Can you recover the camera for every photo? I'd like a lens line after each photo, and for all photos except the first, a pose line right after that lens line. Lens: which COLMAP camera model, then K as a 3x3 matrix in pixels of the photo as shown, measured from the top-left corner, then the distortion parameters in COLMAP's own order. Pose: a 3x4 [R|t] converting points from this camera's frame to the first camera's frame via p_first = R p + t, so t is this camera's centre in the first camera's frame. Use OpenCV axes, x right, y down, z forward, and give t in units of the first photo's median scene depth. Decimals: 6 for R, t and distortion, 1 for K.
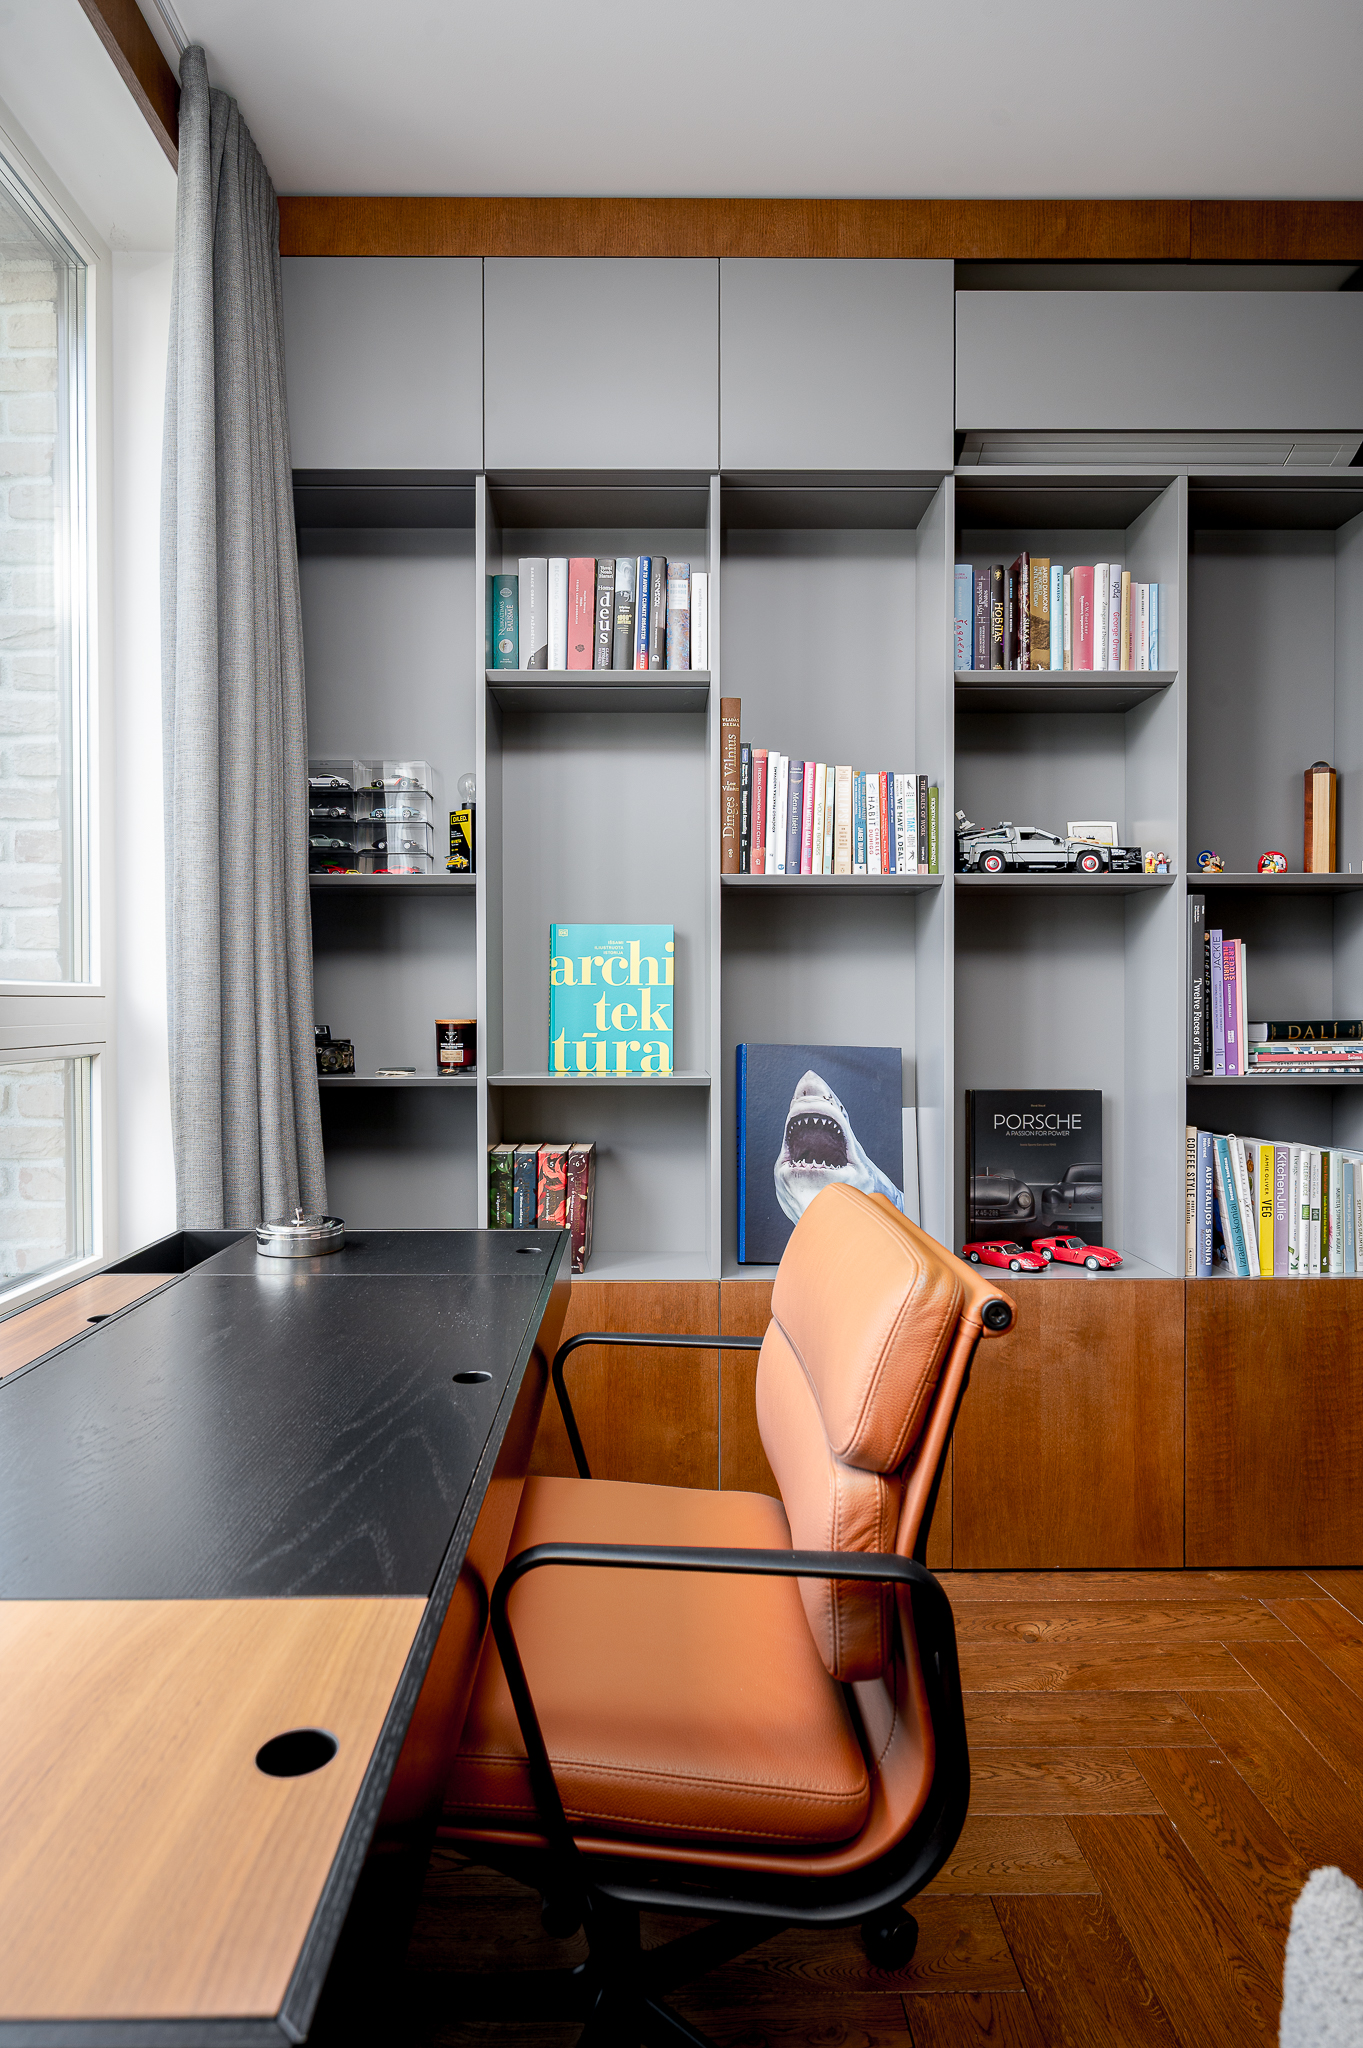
lens RADIAL K [[1244.2, 0, 671.4], [0, 1244.2, 1007.1], [0, 0, 1]] dist [0.002692, -0.004611]
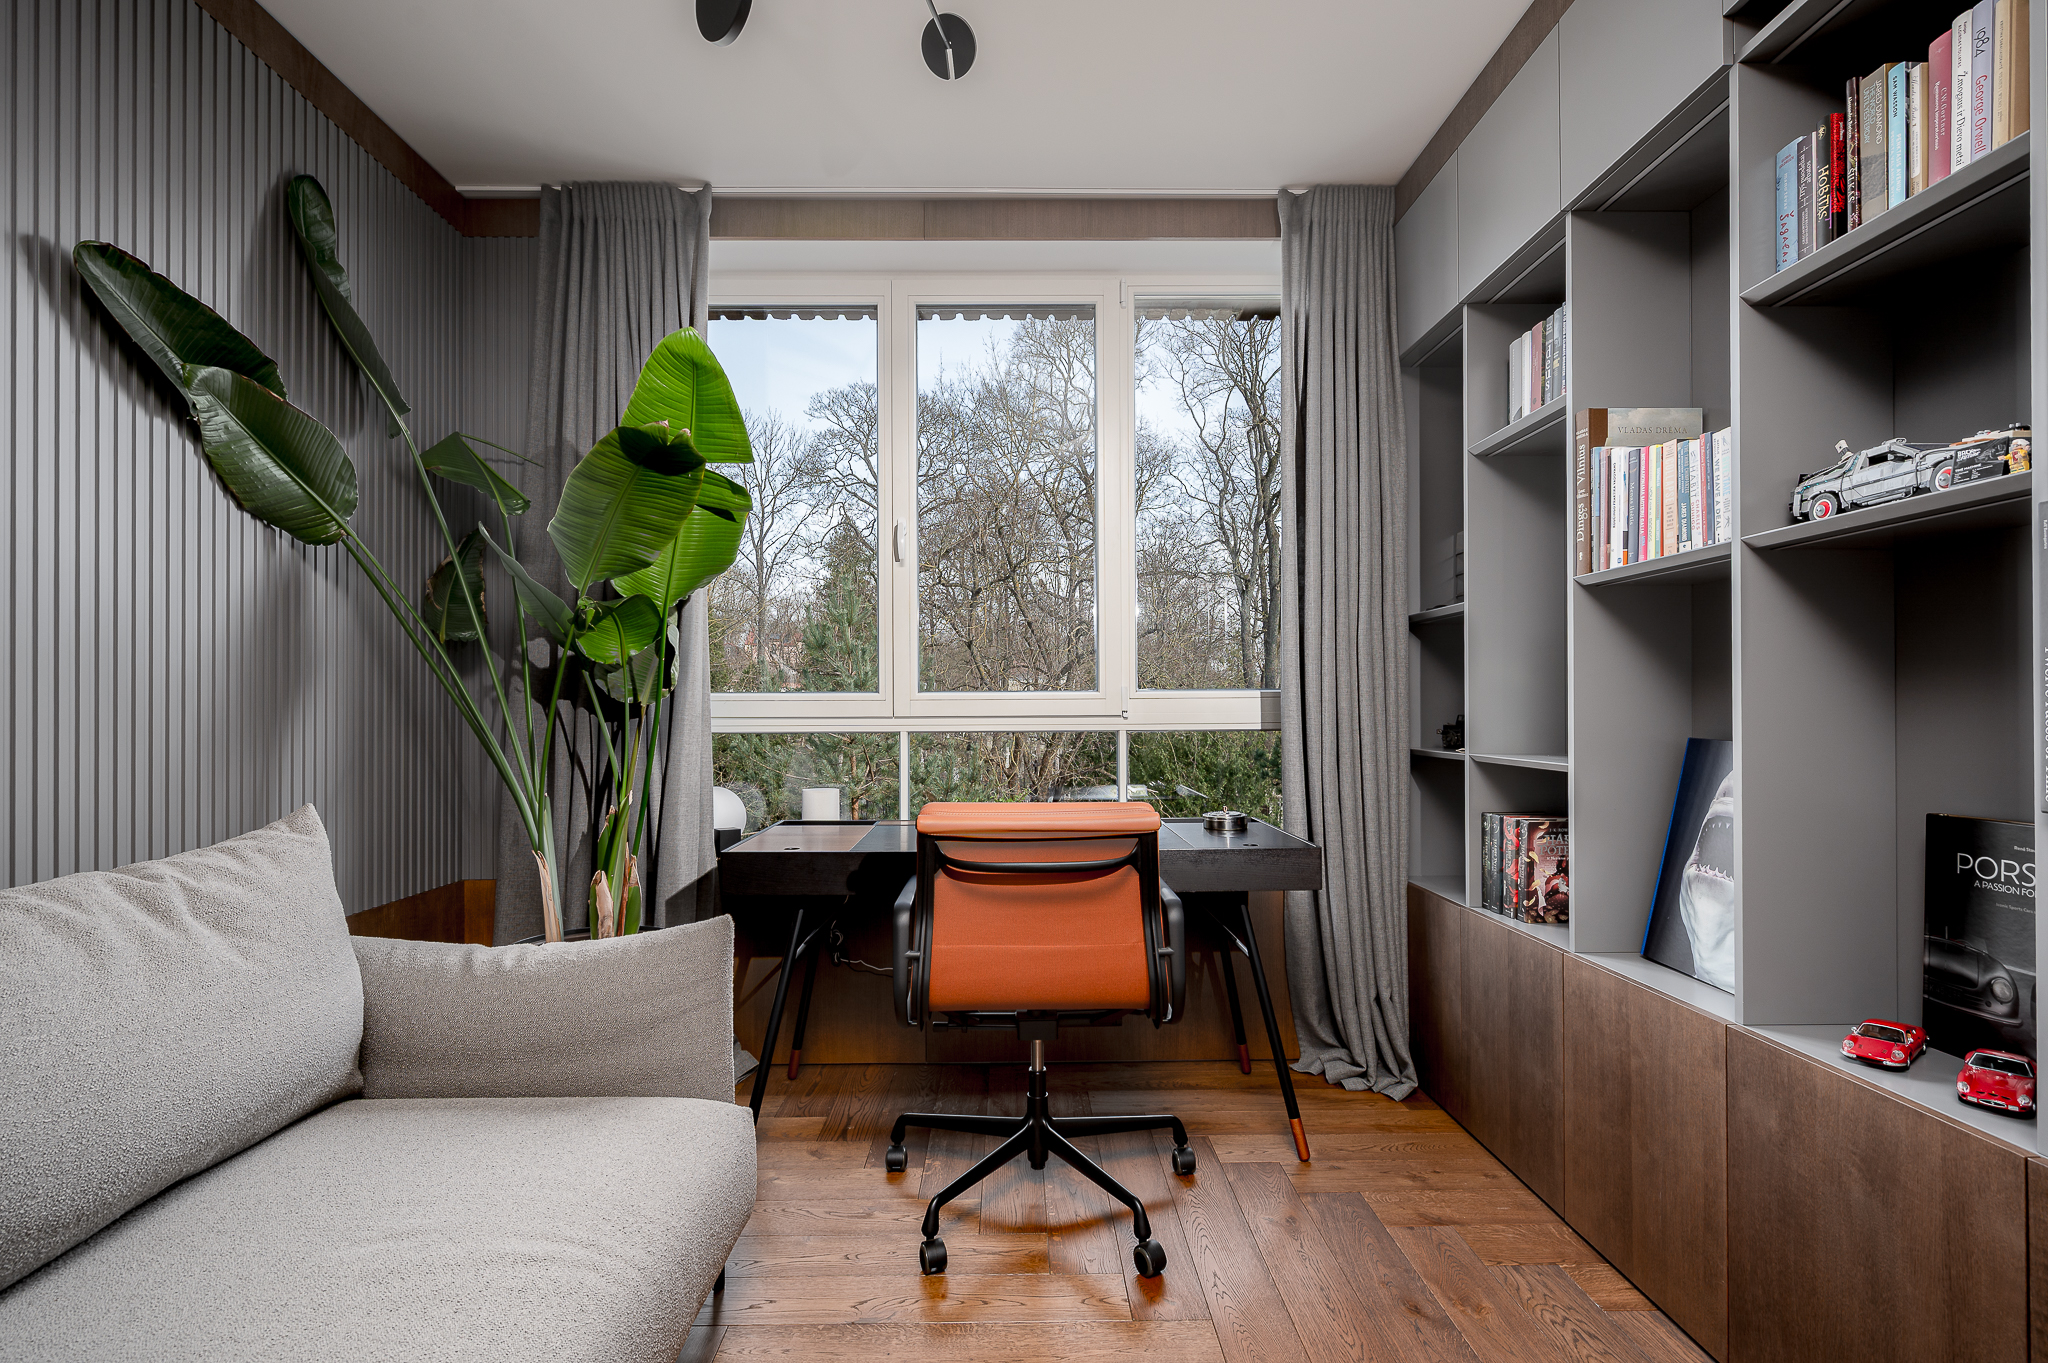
lens RADIAL K [[946.6, 0, 1017.4], [0, 946.6, 701.2], [0, 0, 1]] dist [0.004758, 0.000107]
pose [[0.002526, -0.005523, -0.999982, 0.840772], [-0.007388, 0.999957, -0.005542, 0.009176], [0.999970, 0.007402, 0.002485, 0.505513]]
